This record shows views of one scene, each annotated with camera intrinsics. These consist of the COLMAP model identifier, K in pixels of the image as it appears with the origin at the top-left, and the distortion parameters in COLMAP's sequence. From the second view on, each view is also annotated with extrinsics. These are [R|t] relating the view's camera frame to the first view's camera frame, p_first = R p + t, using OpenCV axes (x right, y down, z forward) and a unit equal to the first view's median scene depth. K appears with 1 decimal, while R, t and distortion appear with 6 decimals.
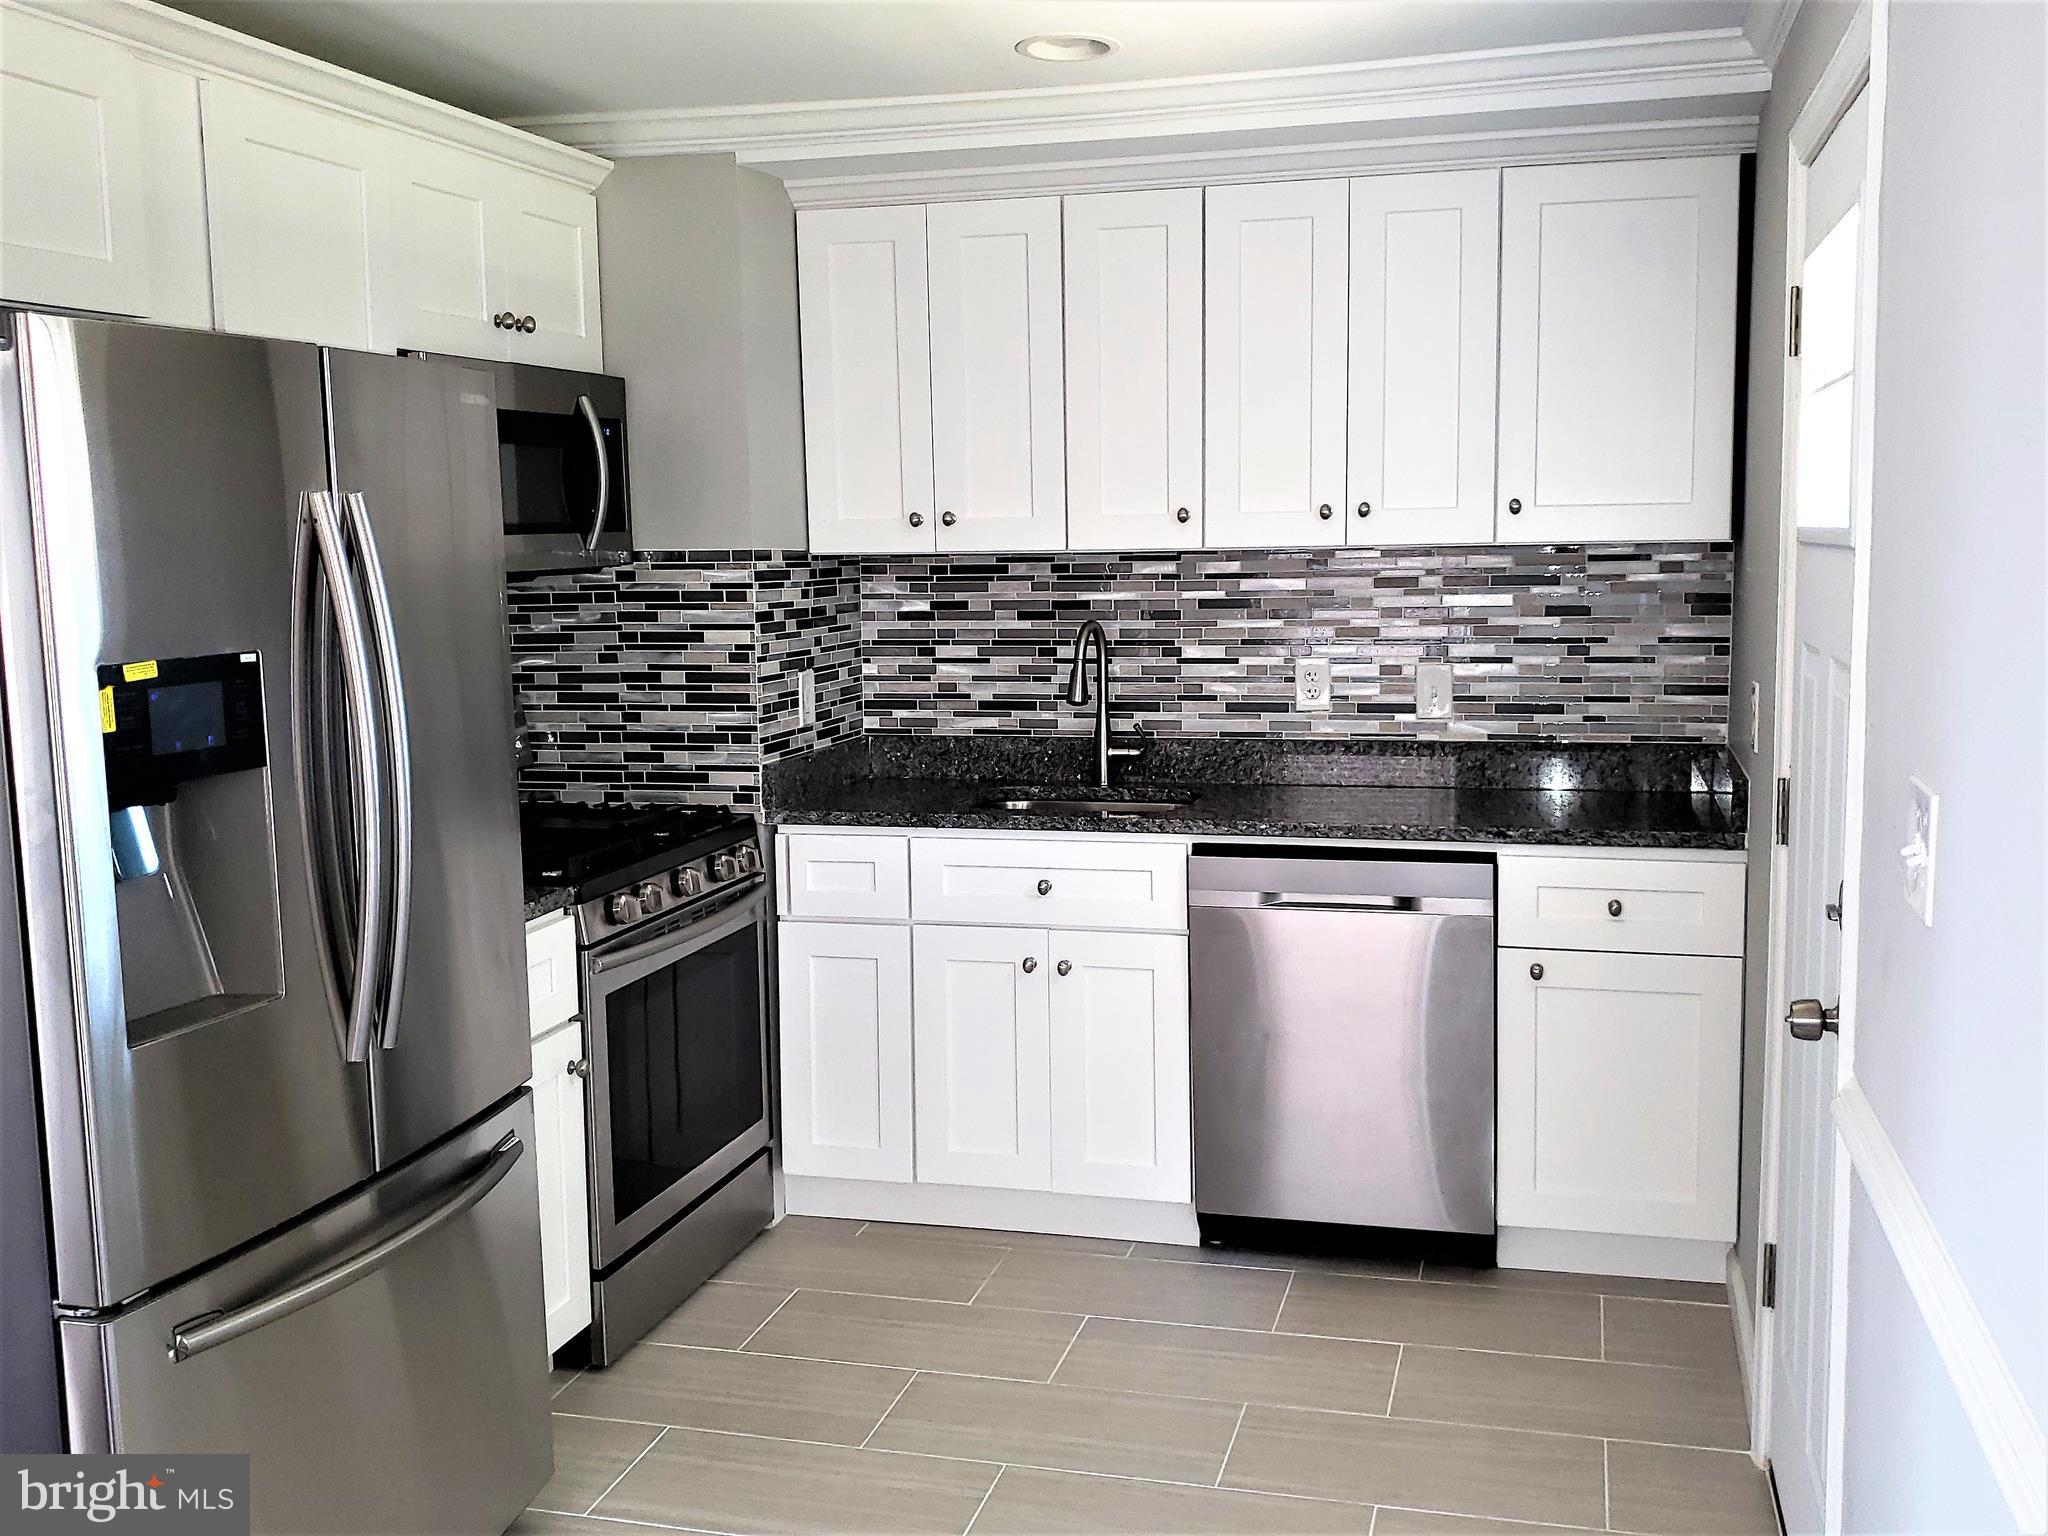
lens RADIAL K [[1898.9, 0, 1076.1], [0, 1898.9, 760.3], [0, 0, 1]] dist [0.085298, -0.378001]
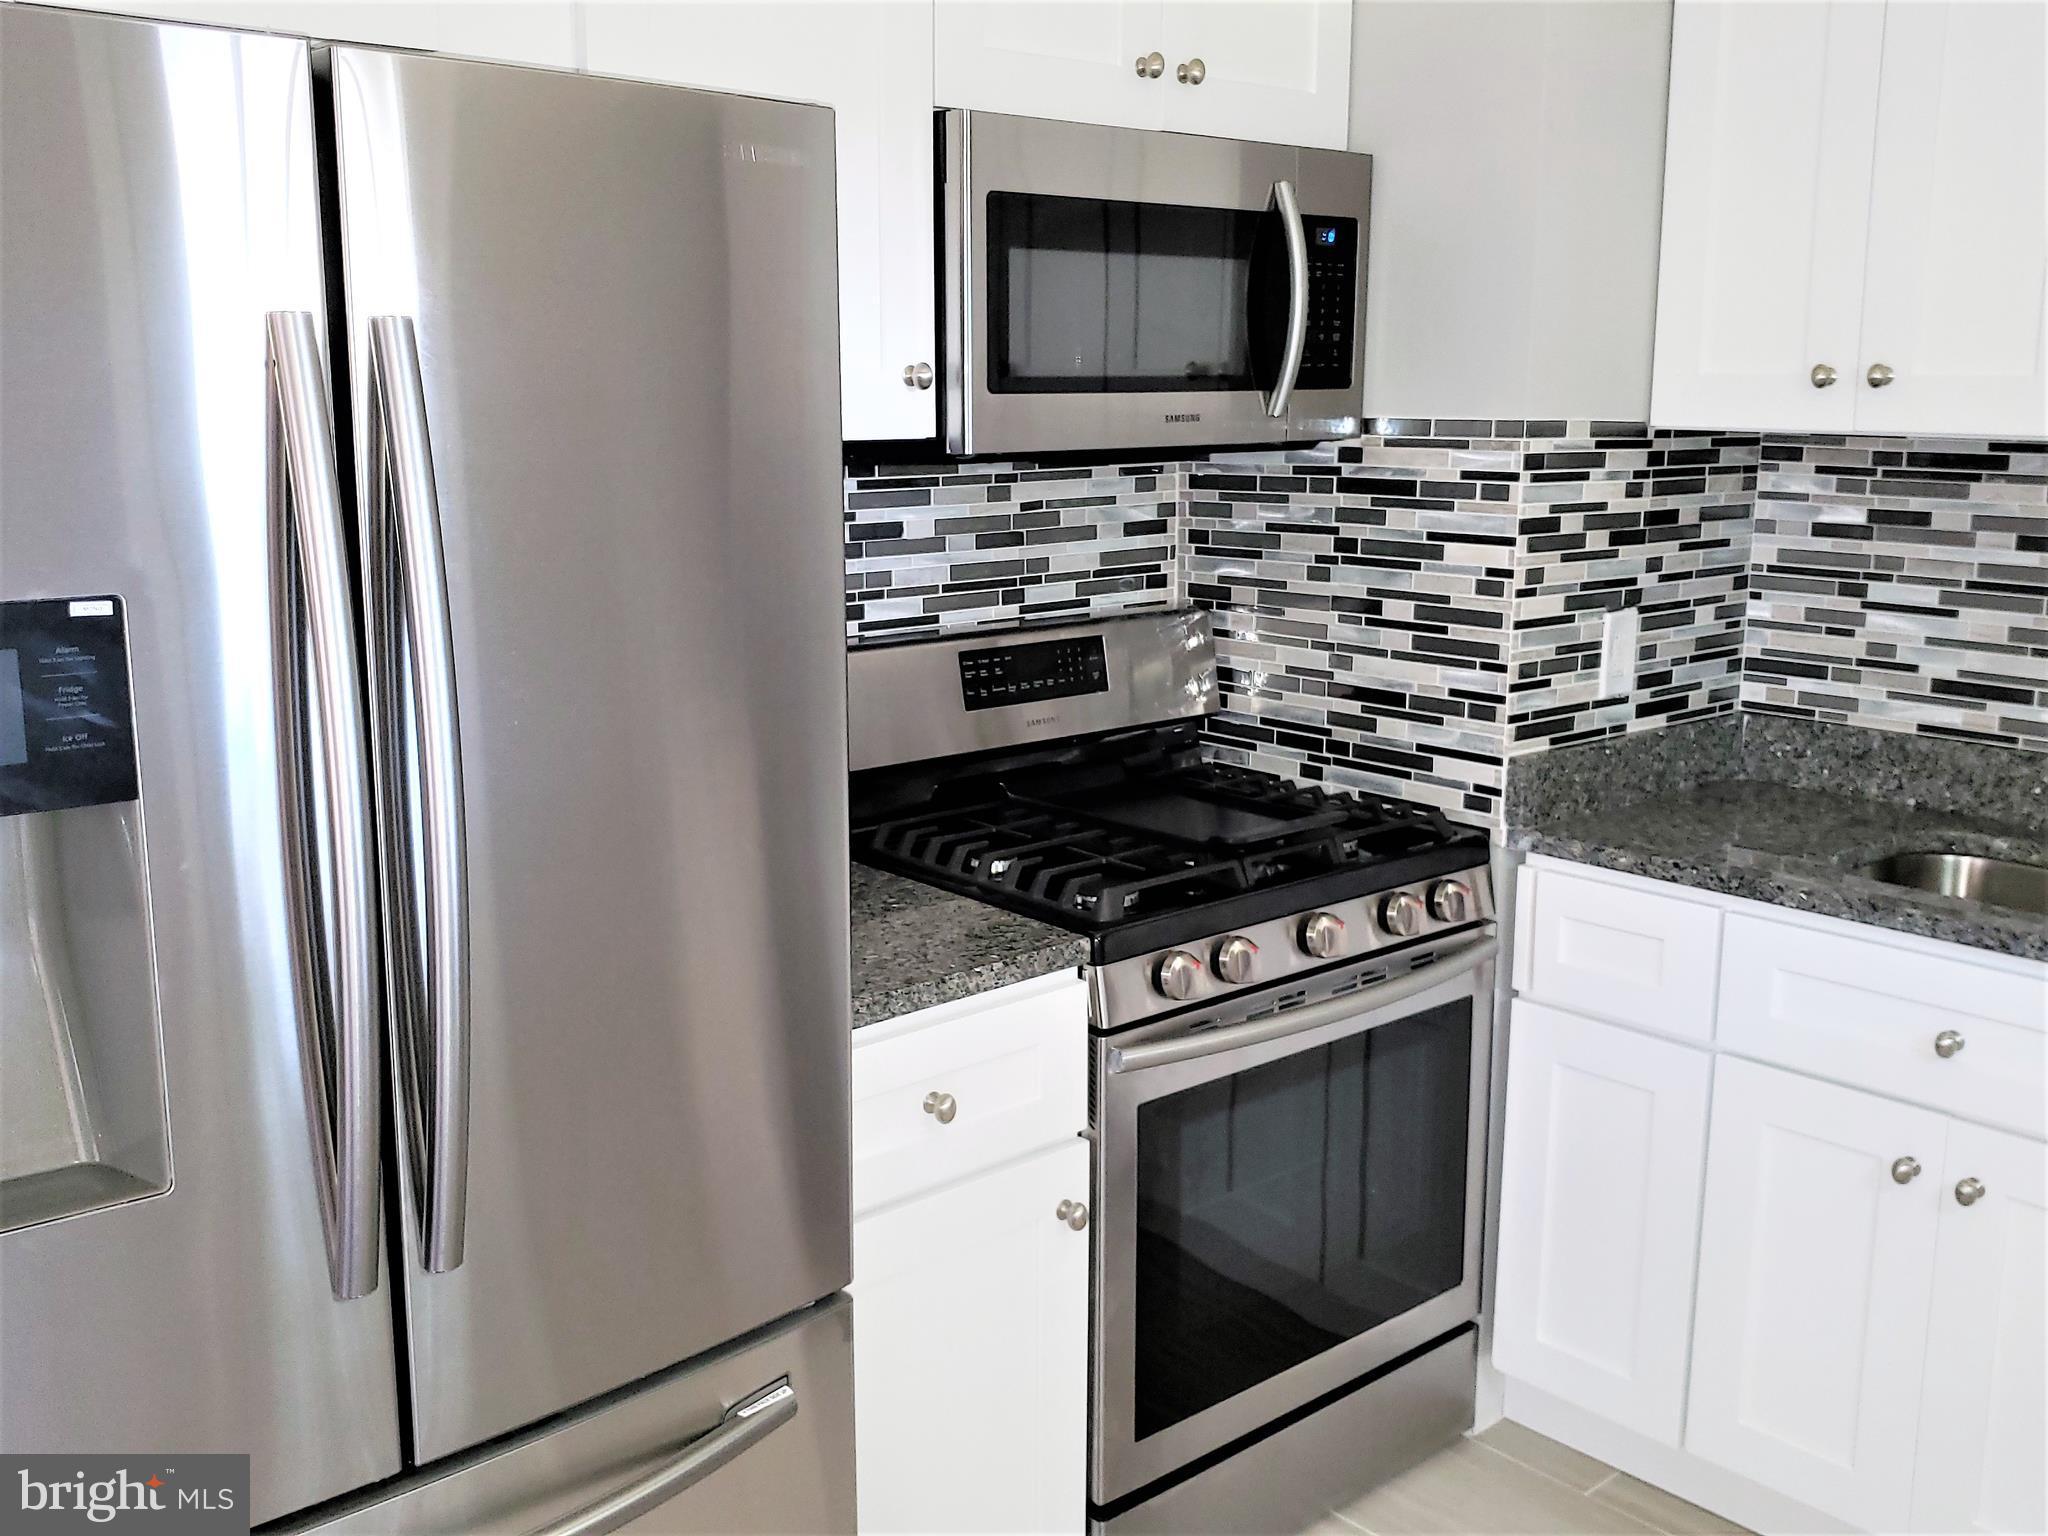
lens RADIAL K [[1879.3, 0, 1018.6], [0, 1879.3, 738.3], [0, 0, 1]] dist [0.129191, -0.406403]
pose [[0.819776, 0.120981, -0.559760, 0.055547], [-0.083653, 0.992244, 0.091943, -0.047627], [0.566542, -0.028547, 0.823538, 0.368399]]
